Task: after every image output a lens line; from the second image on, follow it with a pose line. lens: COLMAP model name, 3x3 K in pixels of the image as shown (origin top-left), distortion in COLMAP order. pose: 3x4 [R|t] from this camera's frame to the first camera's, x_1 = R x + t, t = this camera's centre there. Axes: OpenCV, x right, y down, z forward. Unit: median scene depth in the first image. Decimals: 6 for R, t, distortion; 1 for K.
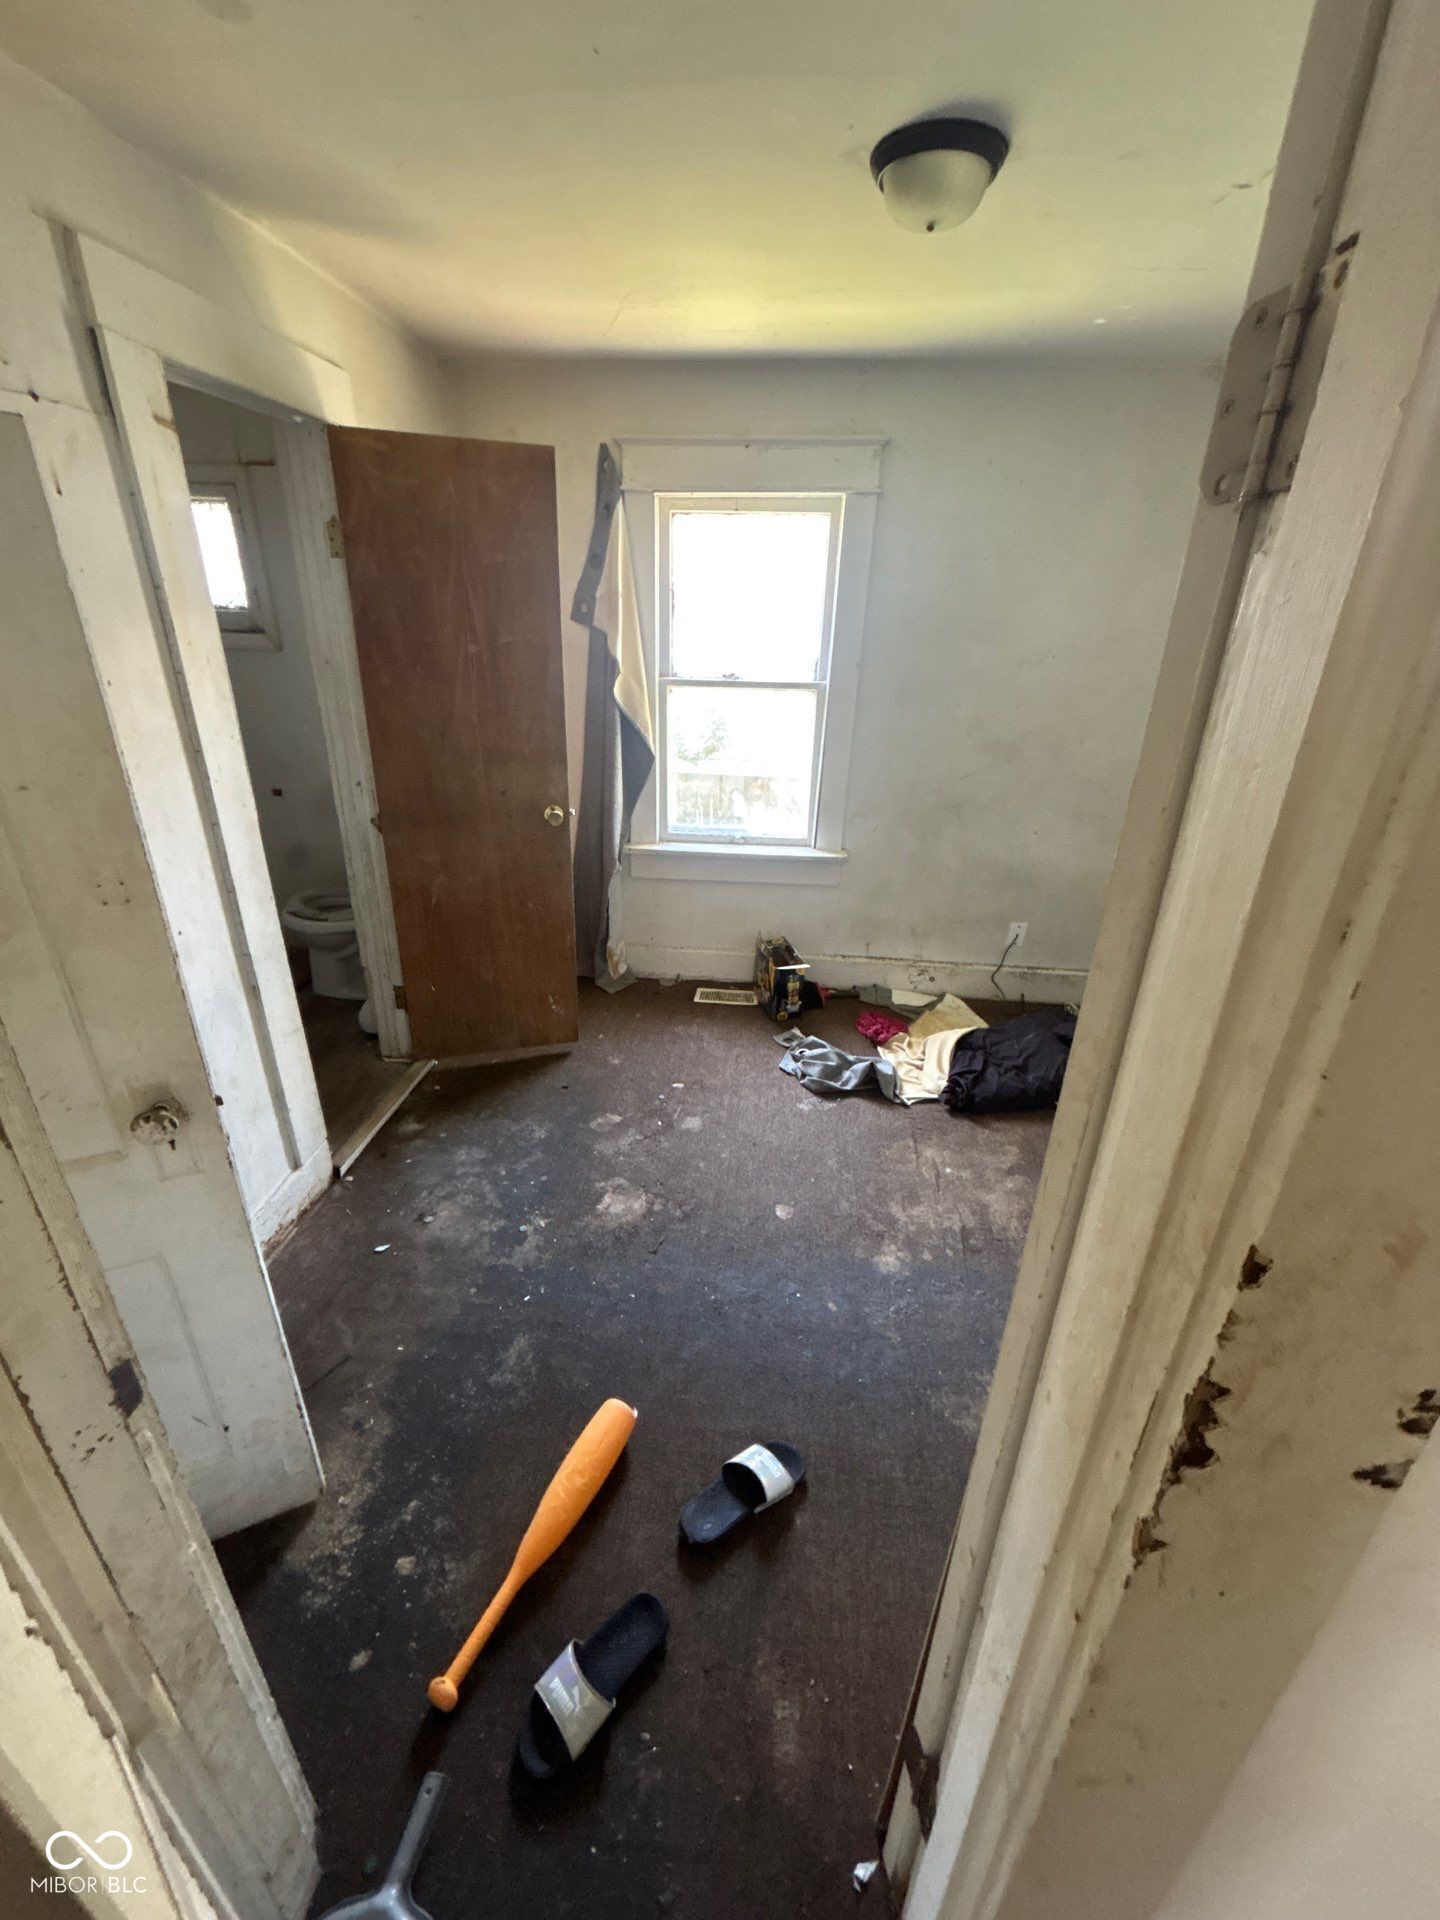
lens RADIAL K [[783.6, 0, 722.2], [0, 783.6, 963.8], [0, 0, 1]] dist [0.002847, -0.000742]
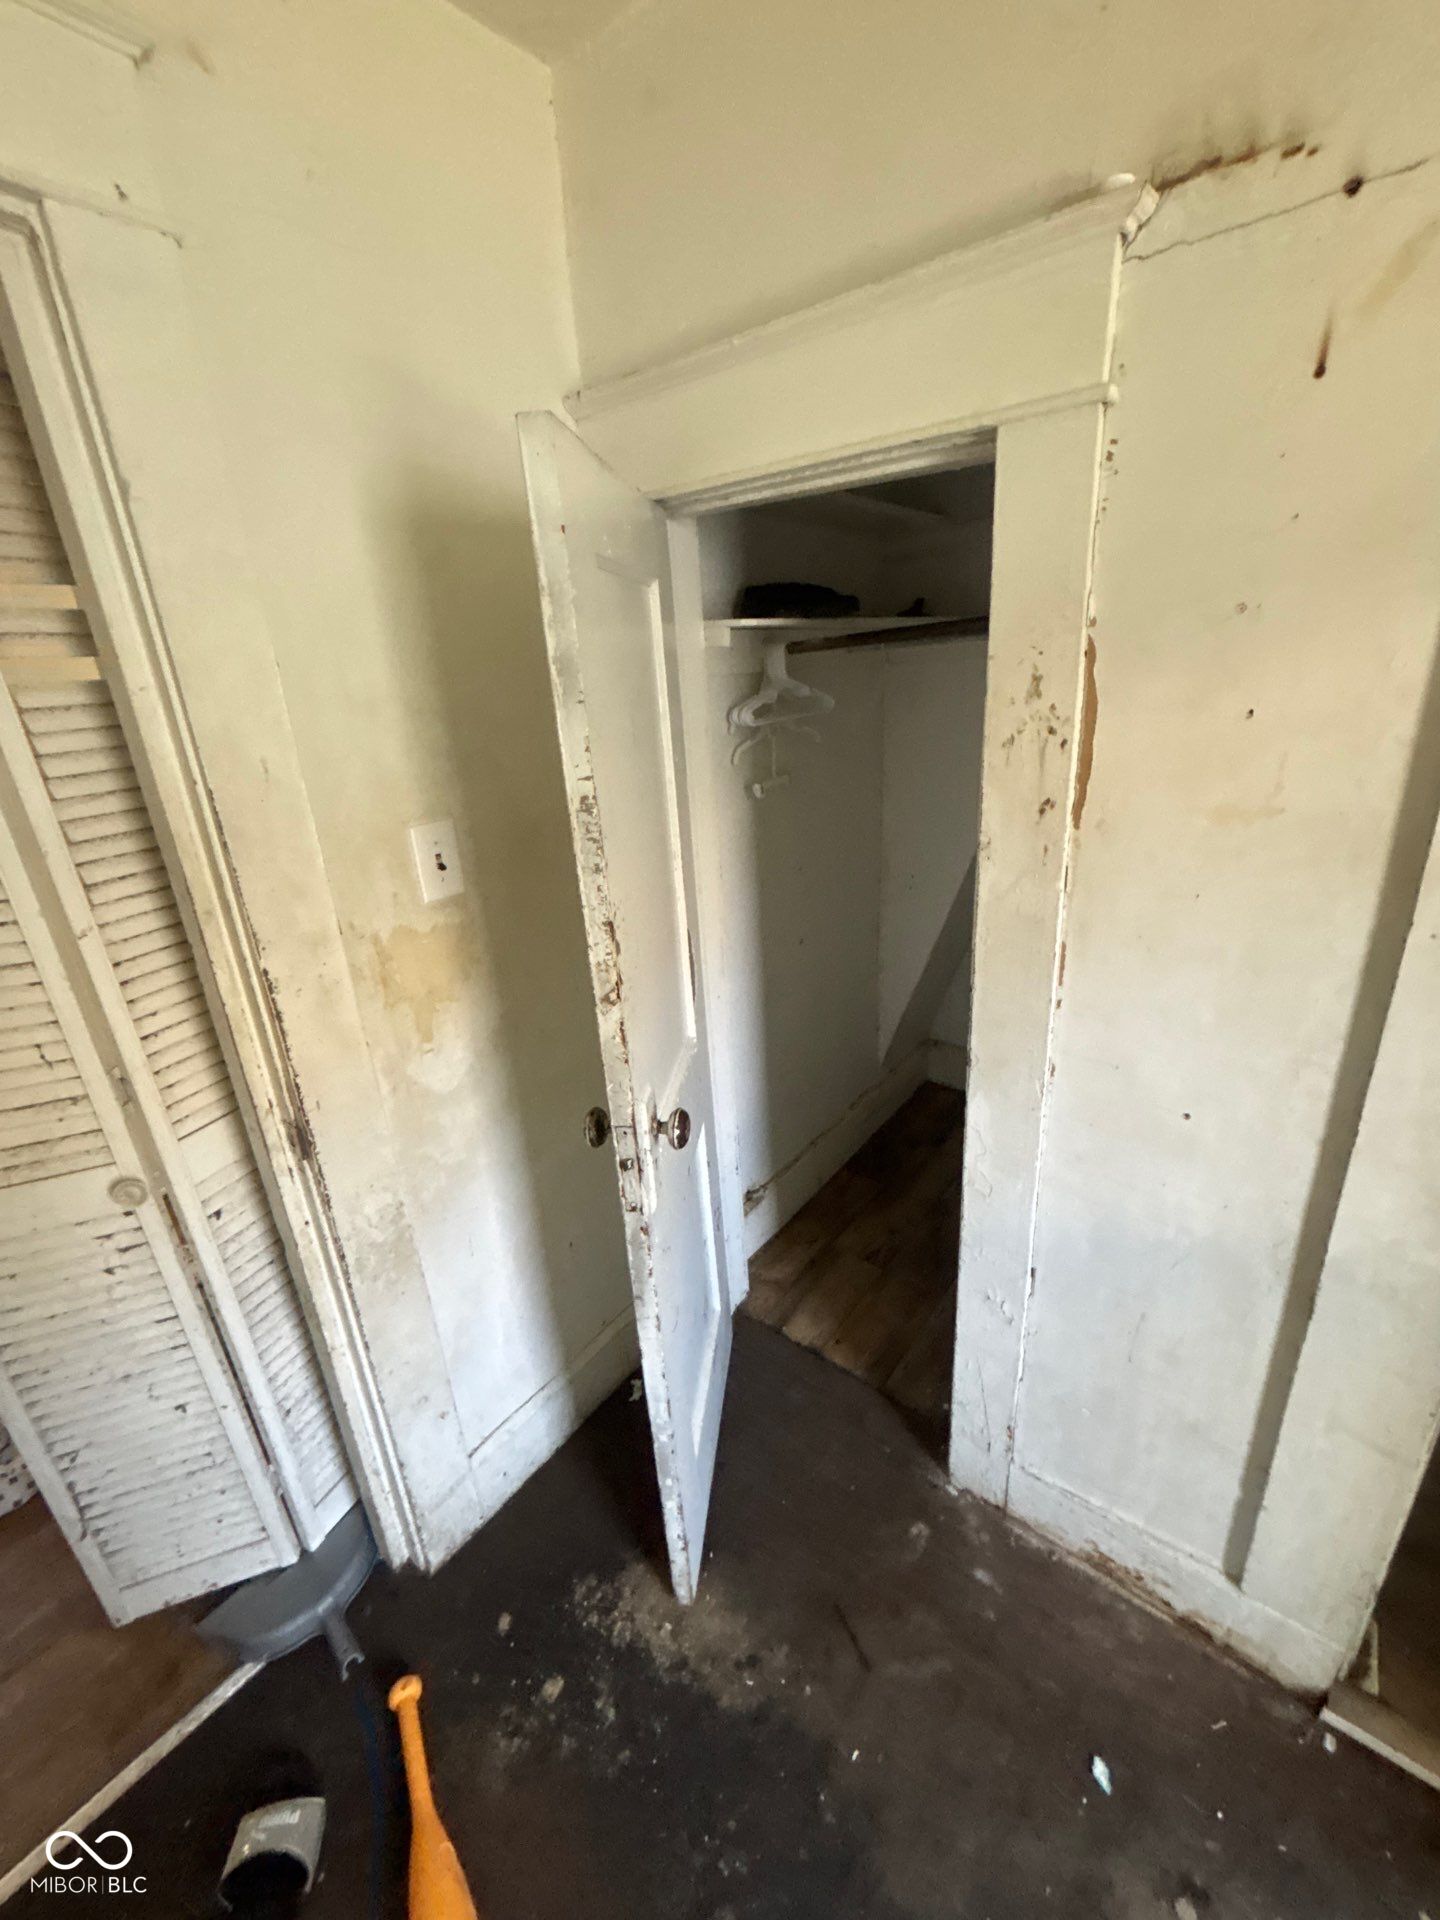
lens RADIAL K [[783.6, 0, 723.4], [0, 783.6, 956.2], [0, 0, 1]] dist [0.002847, -0.000742]
pose [[-0.545032, 0.295274, -0.784699, -0.055008], [-0.309375, 0.799053, 0.515559, -0.380868], [0.779248, 0.523762, -0.344160, 0.959965]]
